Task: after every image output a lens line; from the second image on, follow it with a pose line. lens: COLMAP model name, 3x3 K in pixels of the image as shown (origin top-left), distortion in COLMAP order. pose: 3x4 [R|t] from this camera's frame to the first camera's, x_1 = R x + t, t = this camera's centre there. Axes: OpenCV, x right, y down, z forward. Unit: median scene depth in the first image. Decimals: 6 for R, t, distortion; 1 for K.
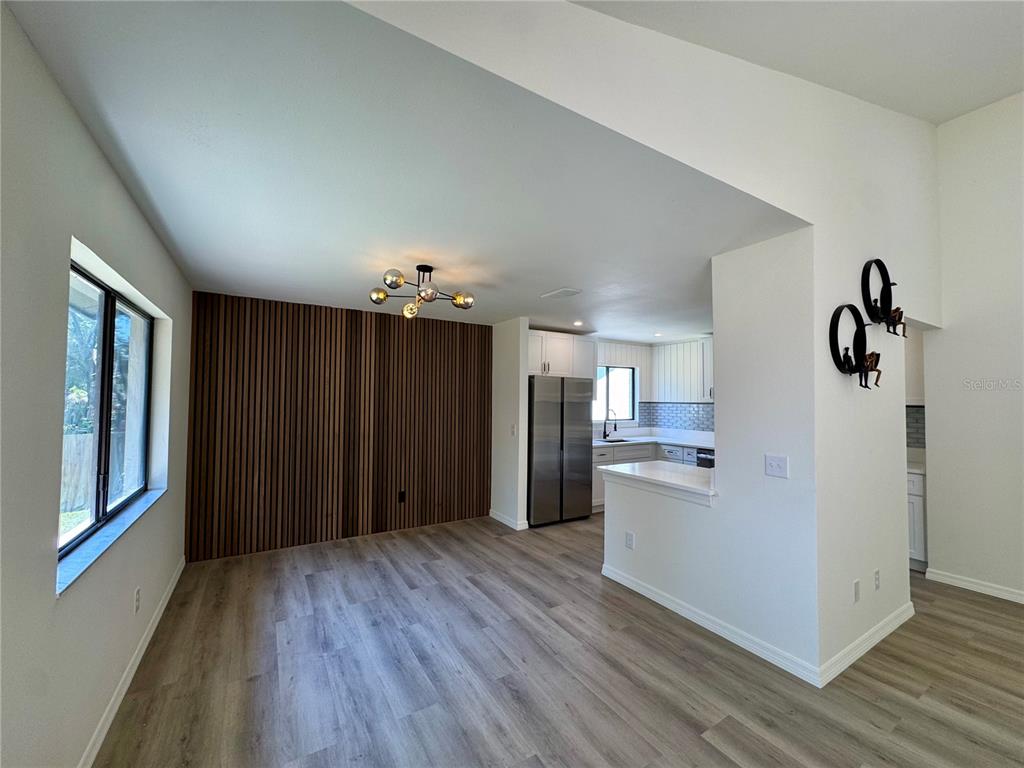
lens RADIAL K [[407.6, 0, 511.3], [0, 407.6, 384.5], [0, 0, 1]] dist [-0.004465, 0.000740]
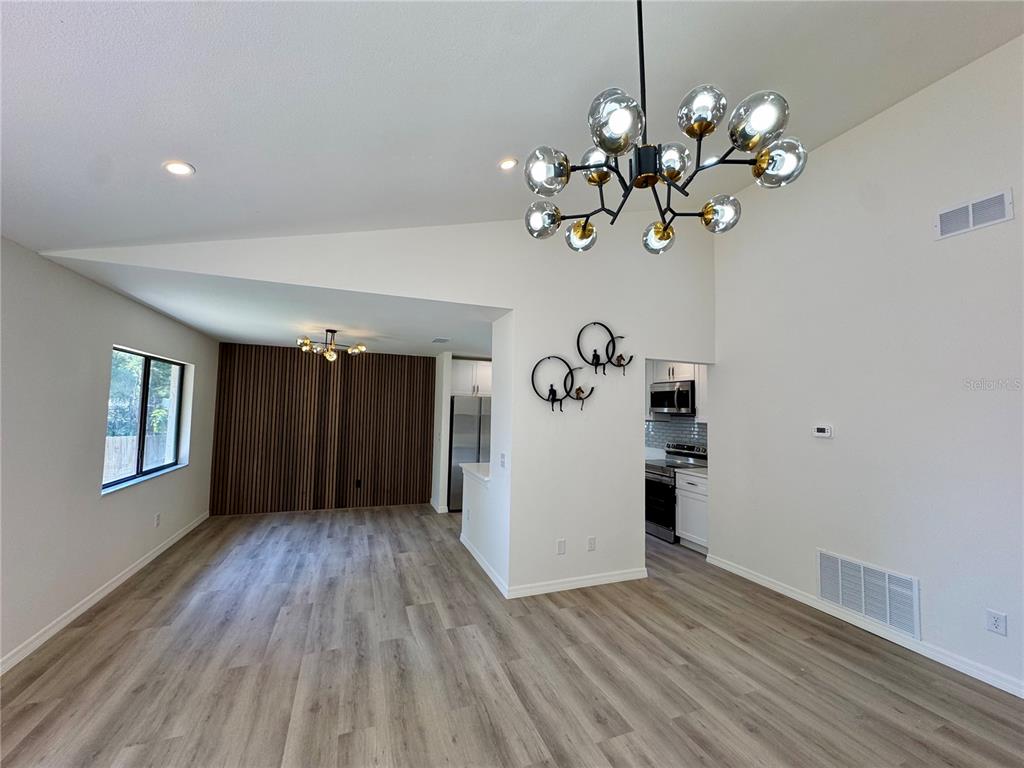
lens RADIAL K [[407.6, 0, 510.9], [0, 407.6, 383.8], [0, 0, 1]] dist [-0.004465, 0.000740]
pose [[0.983899, 0.000781, -0.178723, 0.564737], [-0.006484, 0.999488, -0.031328, -0.025579], [0.178607, 0.031983, 0.983401, -0.318478]]
